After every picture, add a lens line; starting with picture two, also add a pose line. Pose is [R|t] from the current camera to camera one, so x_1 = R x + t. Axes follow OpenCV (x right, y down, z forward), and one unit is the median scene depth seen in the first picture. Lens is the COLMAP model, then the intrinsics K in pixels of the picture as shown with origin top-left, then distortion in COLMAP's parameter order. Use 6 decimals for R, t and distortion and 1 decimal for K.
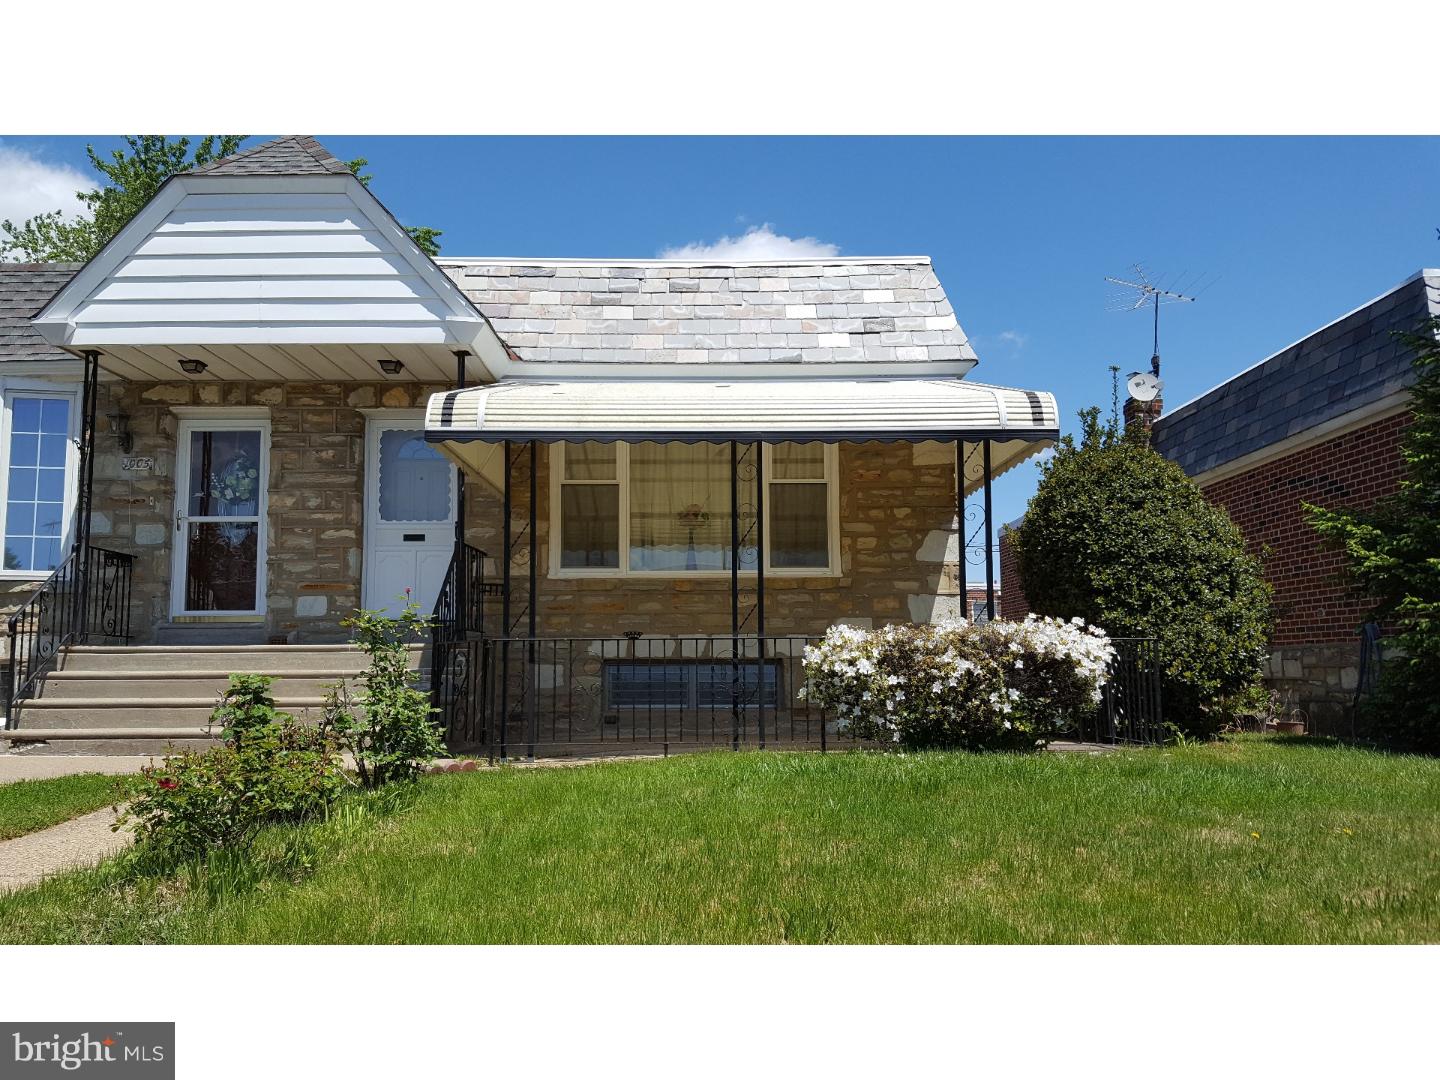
lens RADIAL K [[1051.9, 0, 705.6], [0, 1051.9, 579.9], [0, 0, 1]] dist [0.158512, -0.272743]
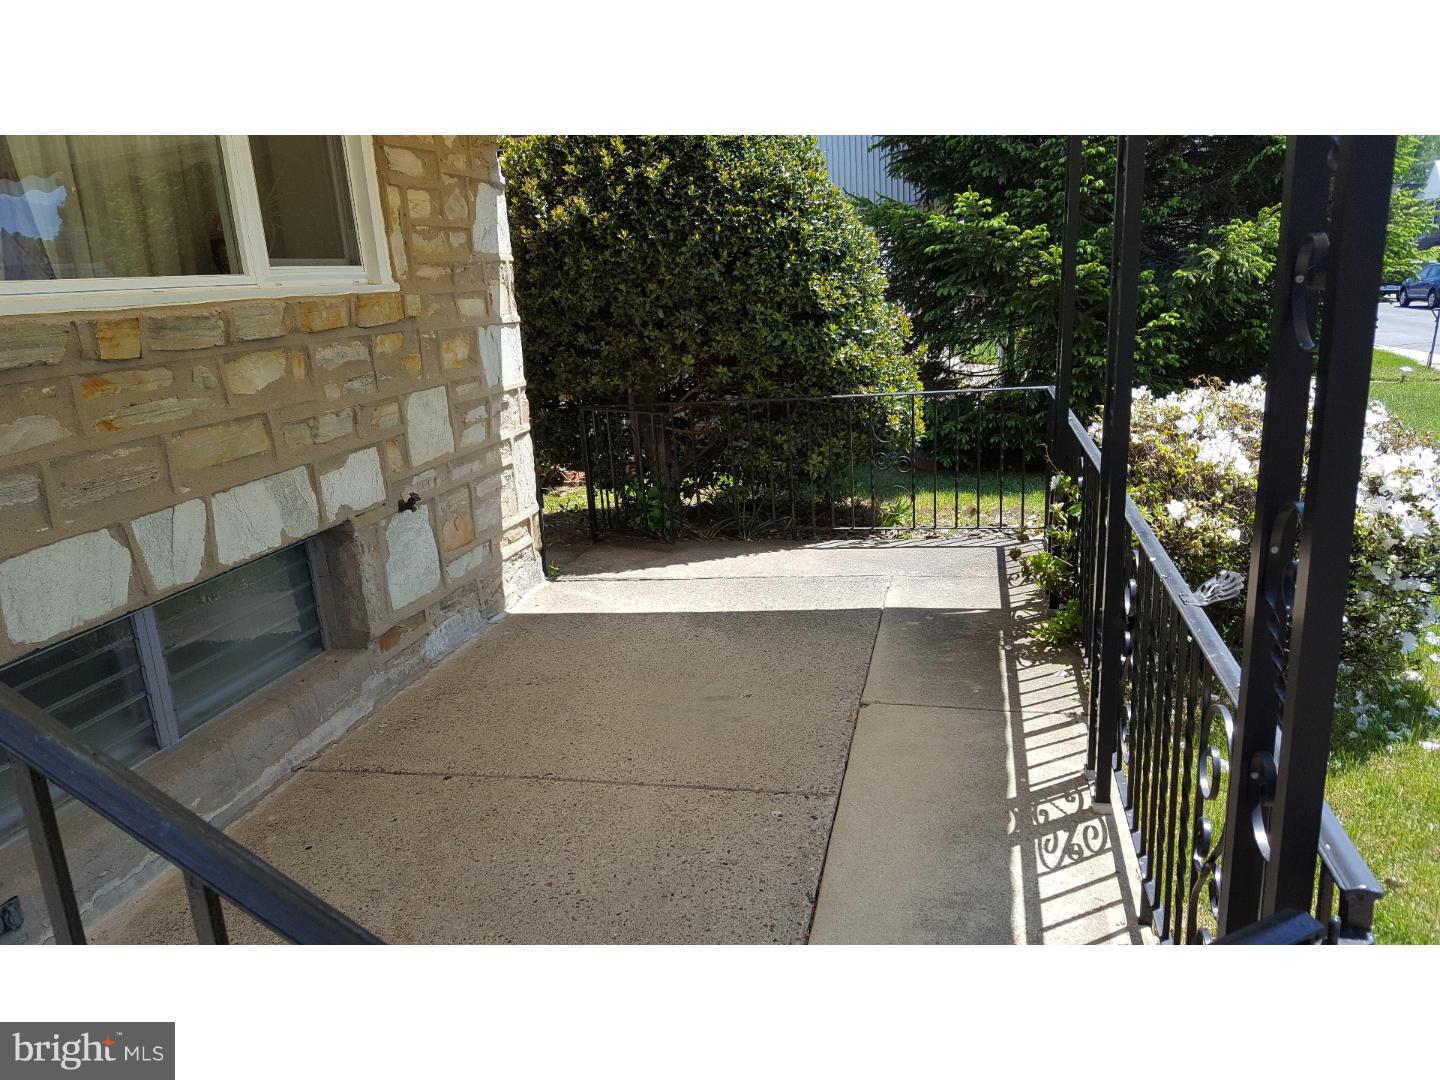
lens RADIAL K [[1051.9, 0, 705.6], [0, 1051.9, 579.9], [0, 0, 1]] dist [0.158512, -0.272743]
pose [[0.223219, -0.279014, 0.933983, -0.261024], [-0.020950, 0.956564, 0.290767, -0.018910], [-0.974543, -0.084472, 0.207678, 0.787554]]
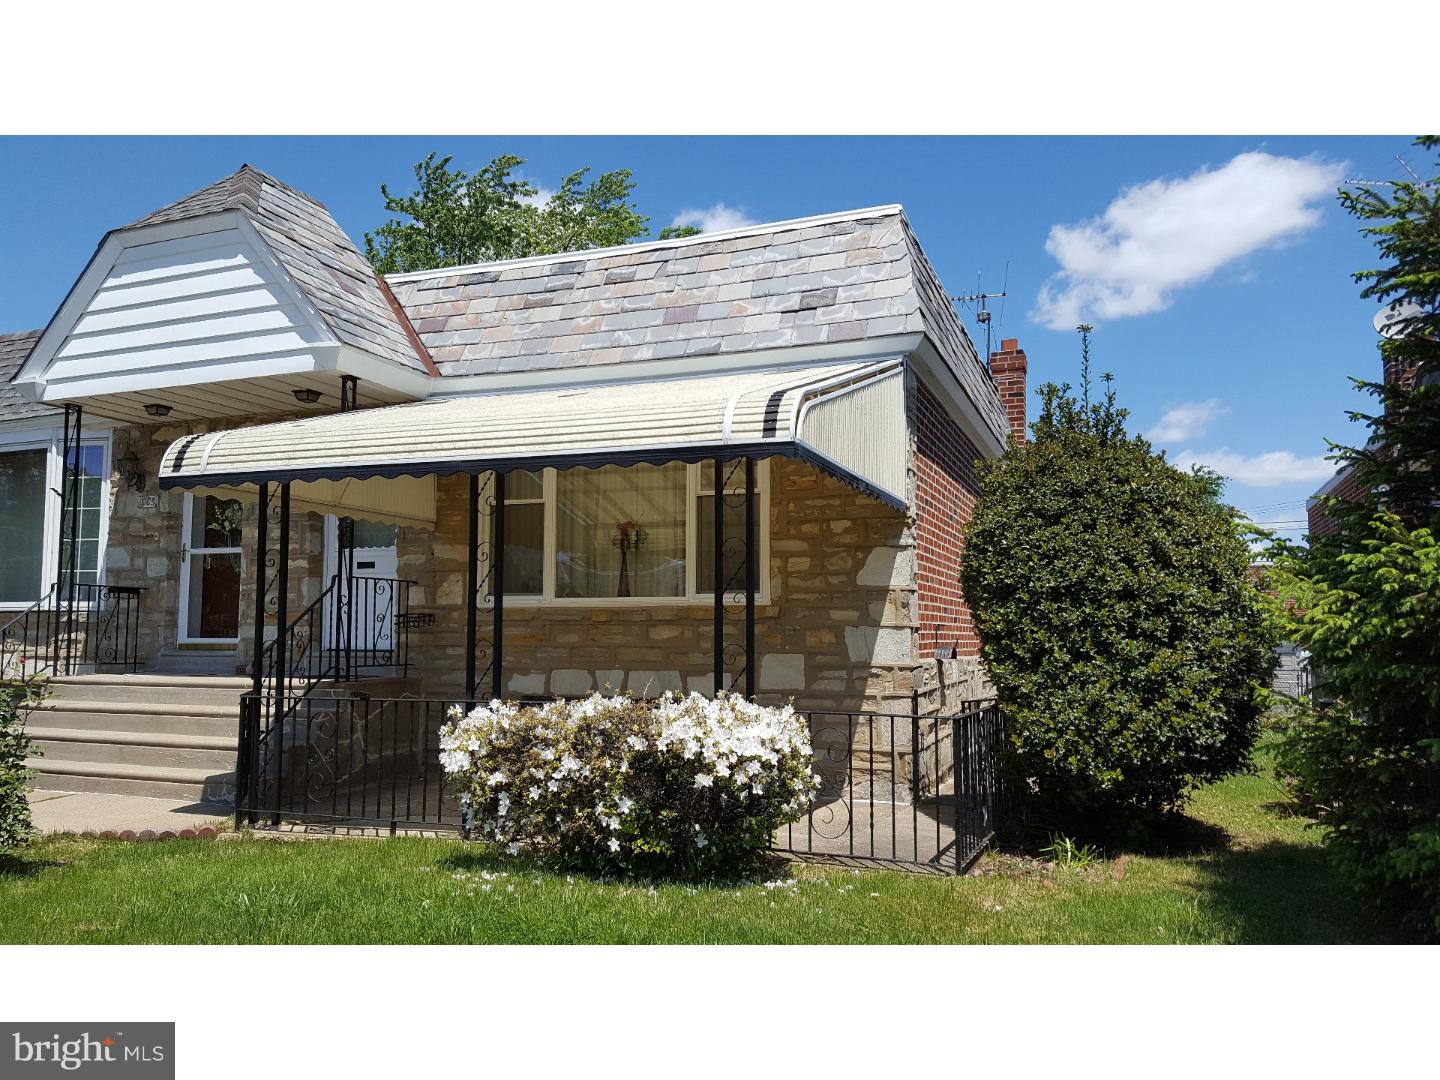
lens RADIAL K [[1051.9, 0, 705.6], [0, 1051.9, 579.9], [0, 0, 1]] dist [0.158512, -0.272743]
pose [[0.933008, -0.011355, -0.359675, 0.383098], [0.021298, 0.999492, 0.023694, -0.043827], [0.359224, -0.029767, 0.932777, 0.197026]]
